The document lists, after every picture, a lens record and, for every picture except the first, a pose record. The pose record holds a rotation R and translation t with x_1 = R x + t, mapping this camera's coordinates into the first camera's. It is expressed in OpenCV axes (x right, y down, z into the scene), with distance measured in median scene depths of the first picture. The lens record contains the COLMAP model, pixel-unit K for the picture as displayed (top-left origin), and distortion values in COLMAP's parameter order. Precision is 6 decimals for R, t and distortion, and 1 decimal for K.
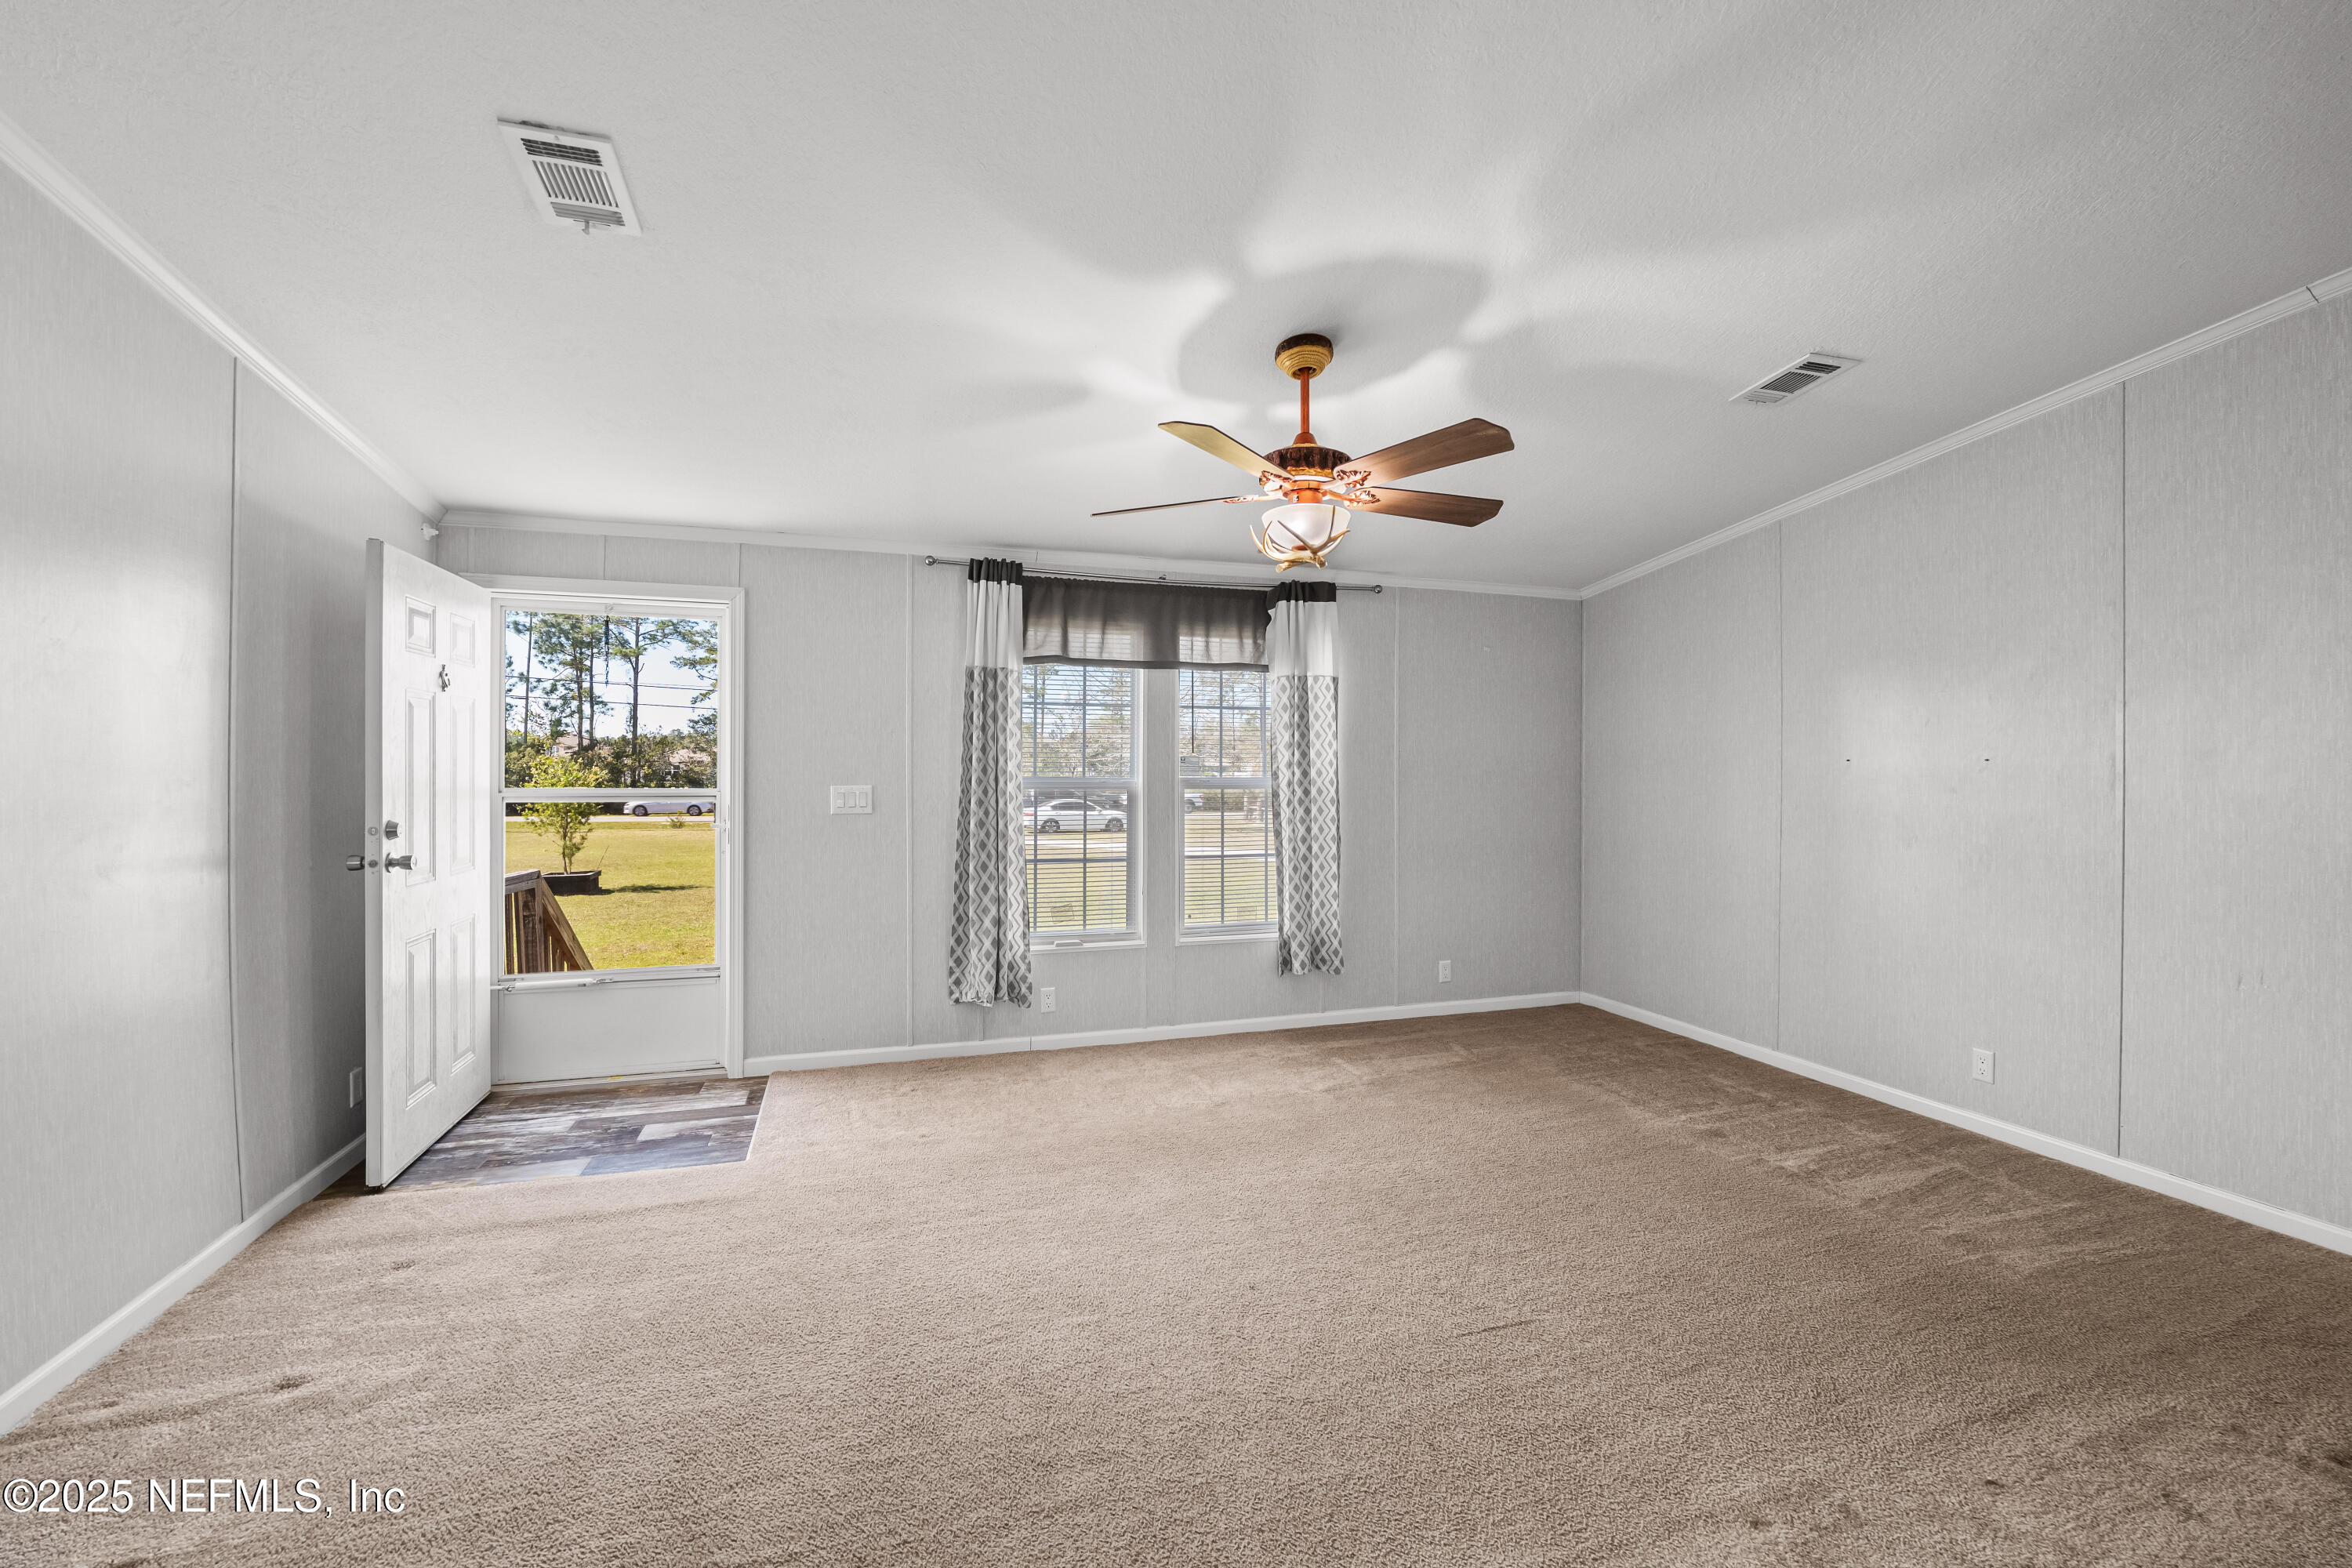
lens RADIAL K [[964.4, 0, 1181.2], [0, 964.4, 772.5], [0, 0, 1]] dist [-0.001696, 0.000016]
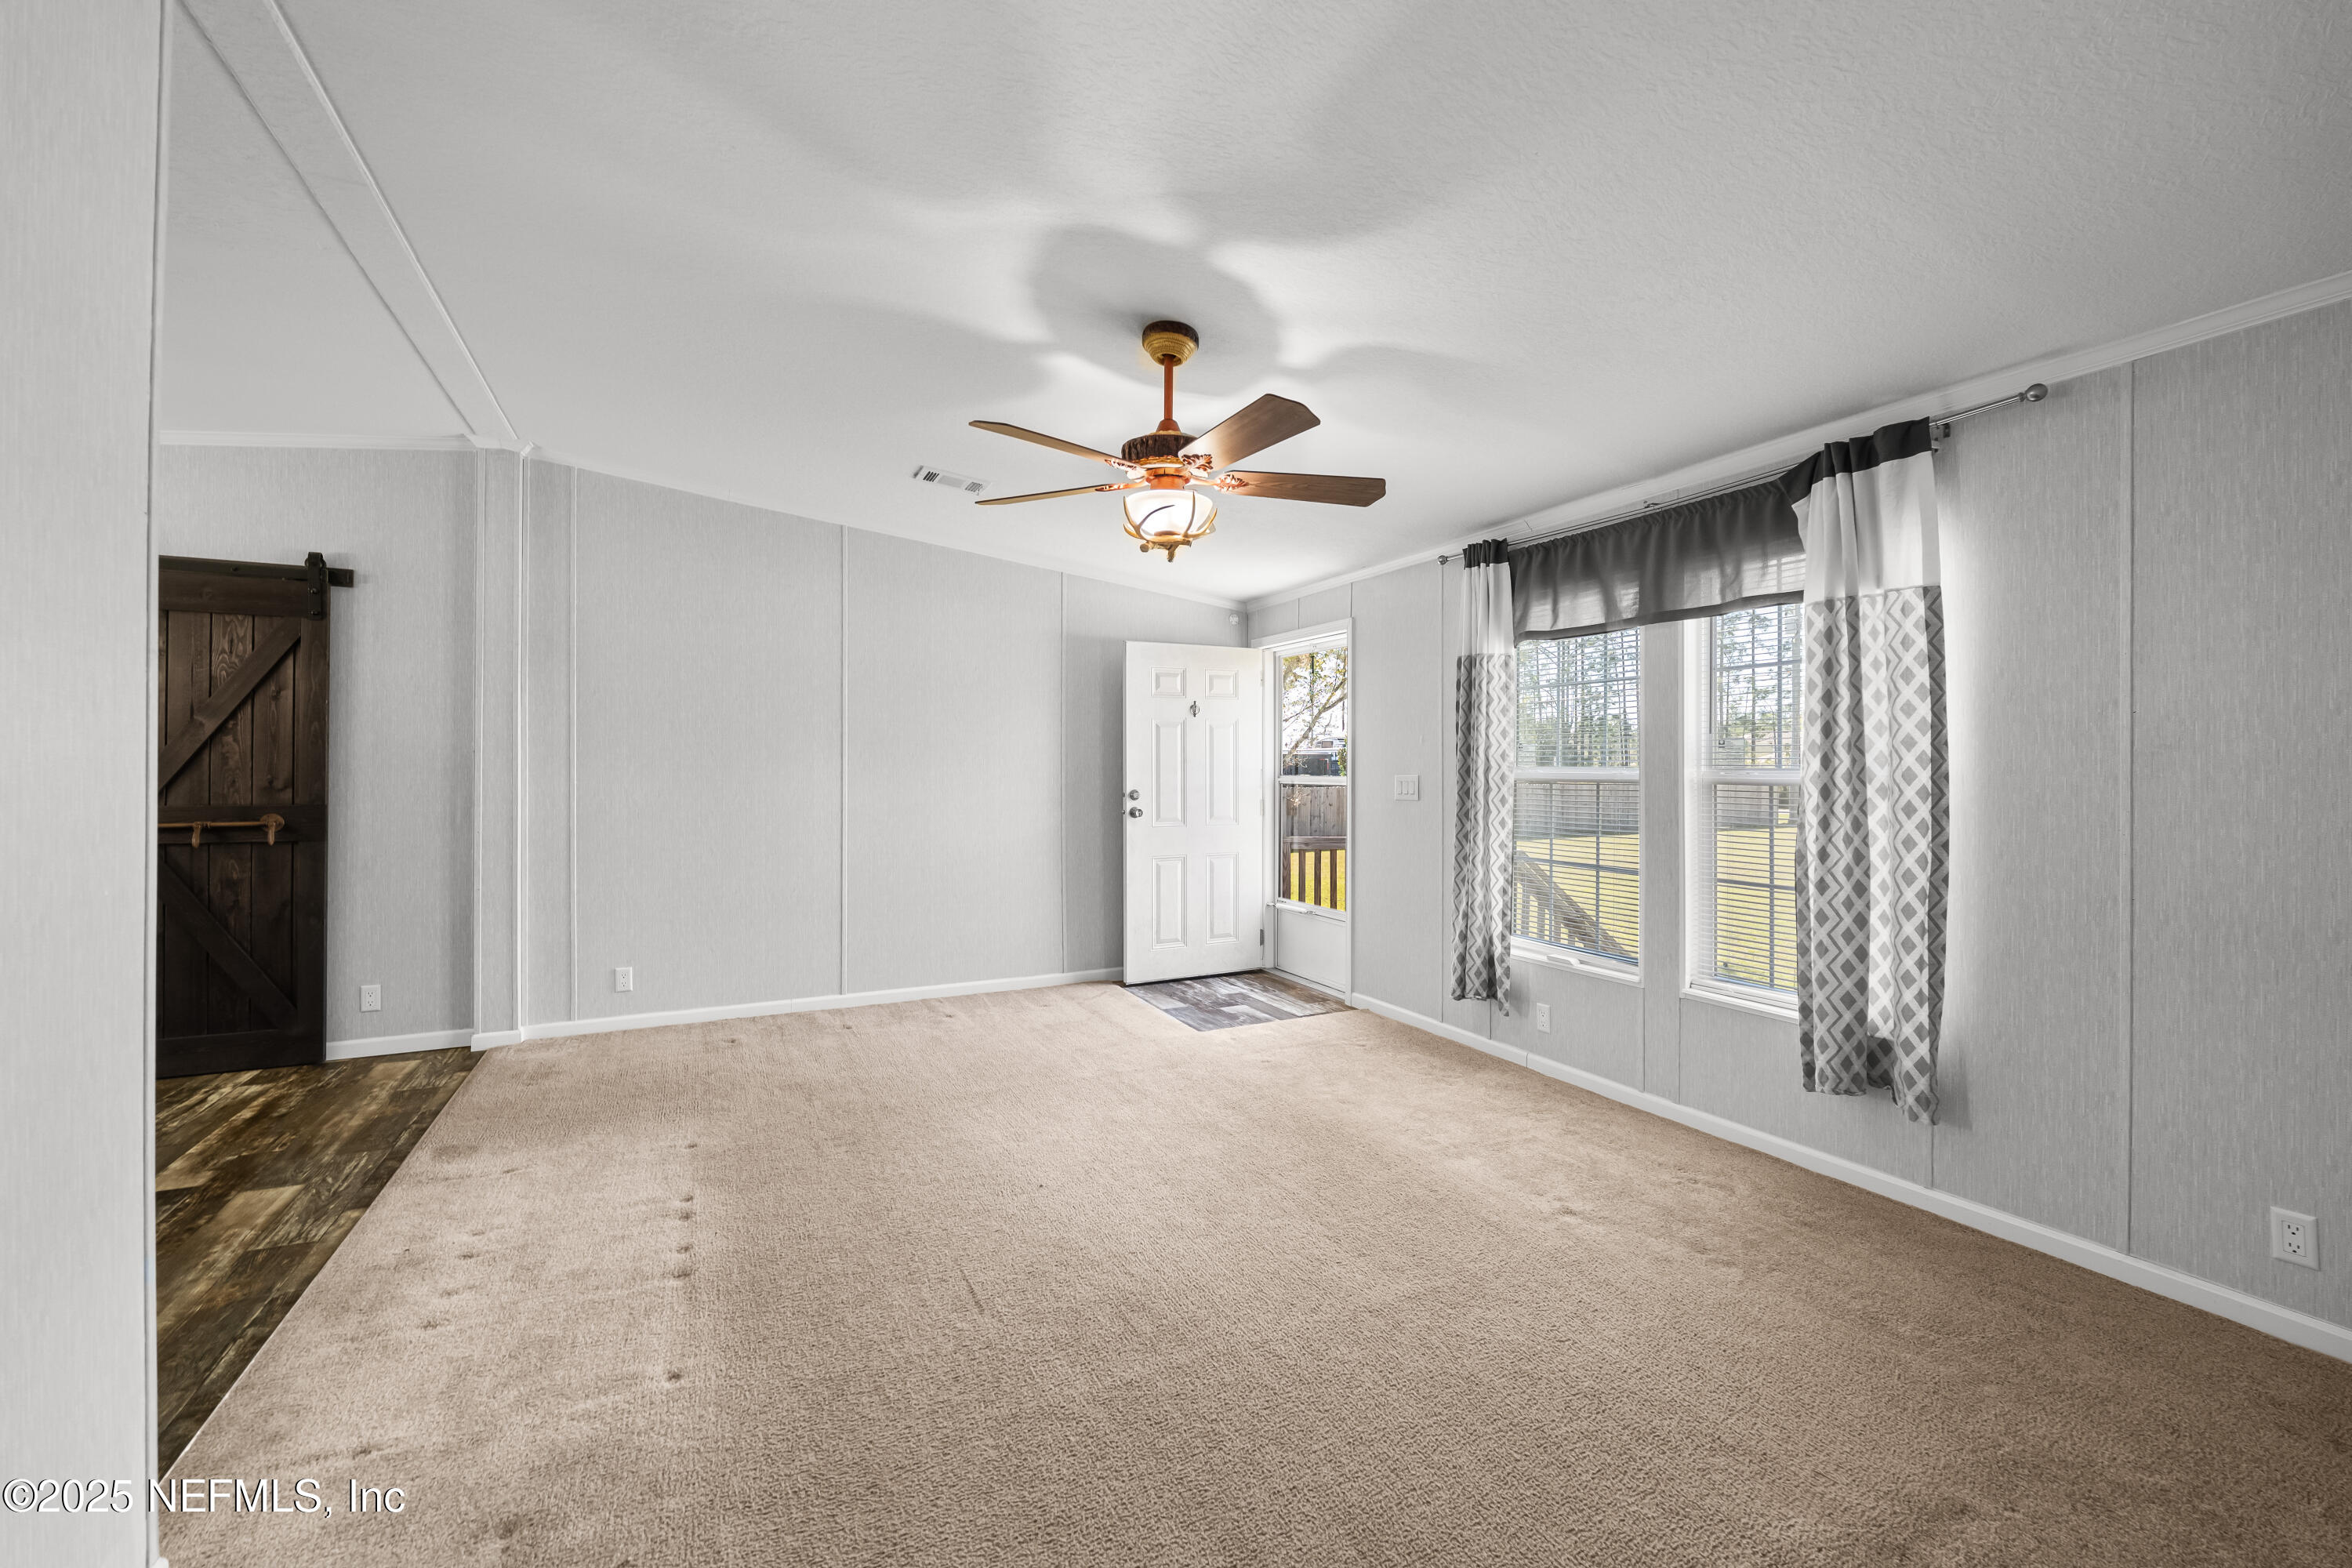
lens RADIAL K [[967.5, 0, 1170.5], [0, 967.5, 766.6], [0, 0, 1]] dist [-0.011756, -0.000022]
pose [[0.147665, -0.003776, -0.989030, 0.710115], [-0.001596, 0.999991, -0.004056, 0.008495], [0.989036, 0.002177, 0.147658, 0.541599]]
